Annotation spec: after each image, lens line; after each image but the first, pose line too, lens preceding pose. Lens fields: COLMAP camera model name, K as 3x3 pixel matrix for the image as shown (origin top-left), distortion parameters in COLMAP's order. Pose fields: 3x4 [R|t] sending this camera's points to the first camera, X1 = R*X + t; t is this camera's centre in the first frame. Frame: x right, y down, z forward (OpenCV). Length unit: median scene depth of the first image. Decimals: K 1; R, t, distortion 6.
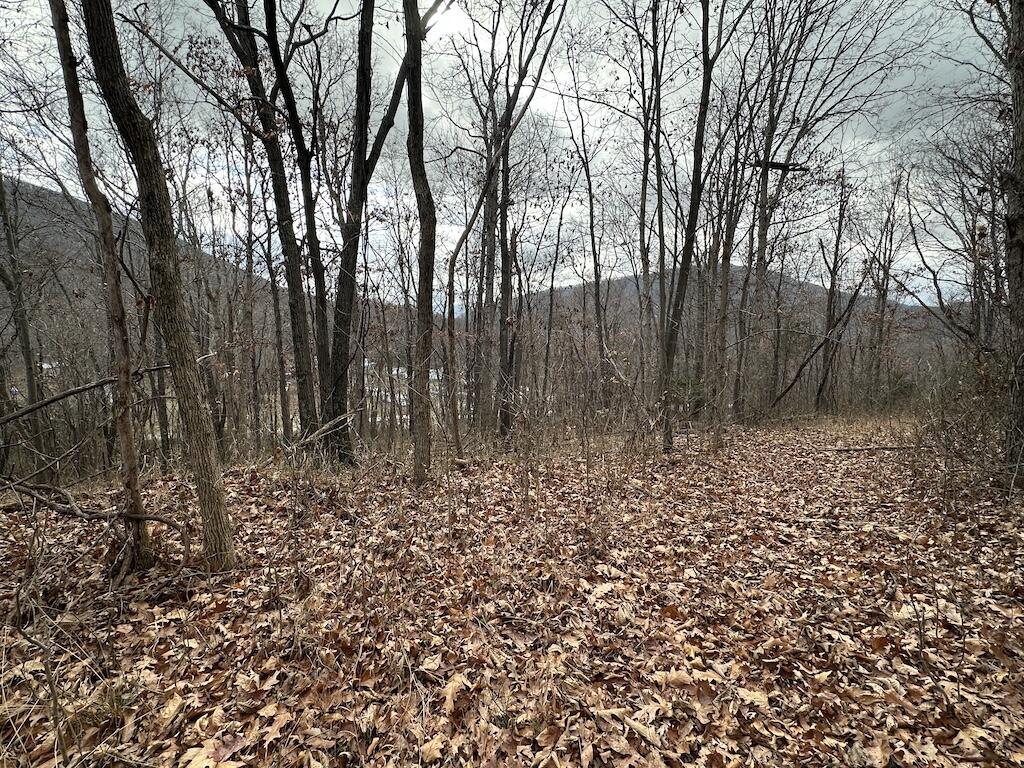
lens RADIAL K [[493.3, 0, 511.5], [0, 493.3, 386.1], [0, 0, 1]] dist [0.009441, 0.000923]
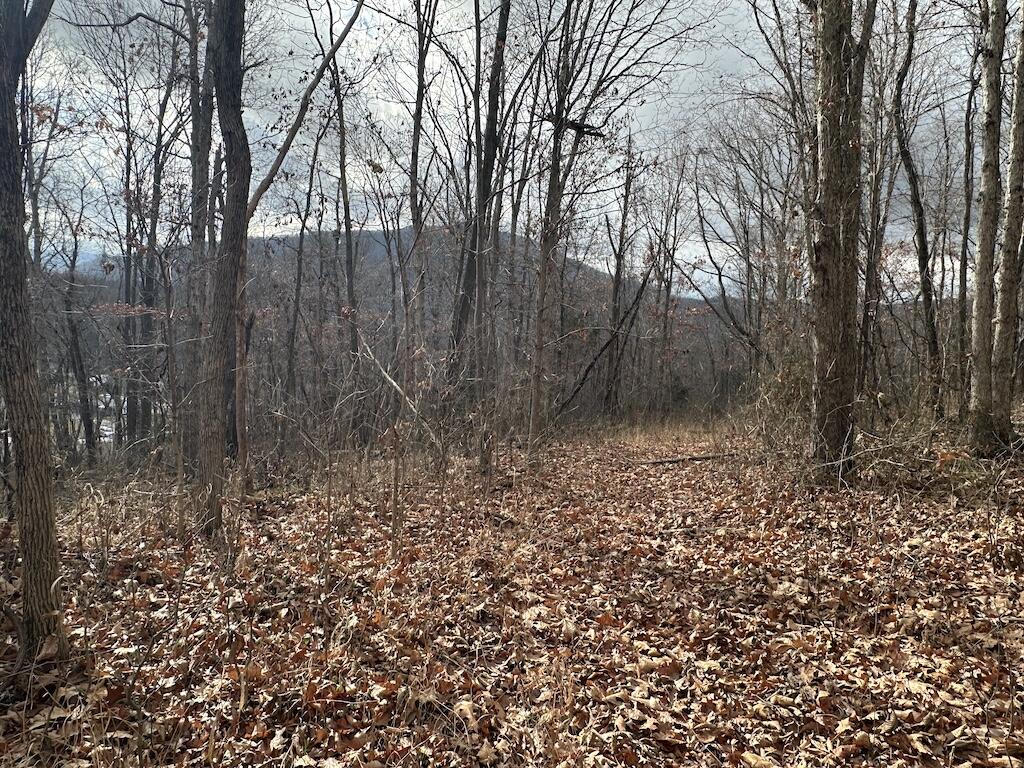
lens RADIAL K [[722.1, 0, 512.4], [0, 722.1, 385.3], [0, 0, 1]] dist [0.058270, -0.041555]
pose [[0.897887, 0.002390, 0.440220, -0.133388], [0.000196, 0.999983, -0.005829, -0.004654], [-0.440226, 0.005320, 0.897871, -0.067227]]
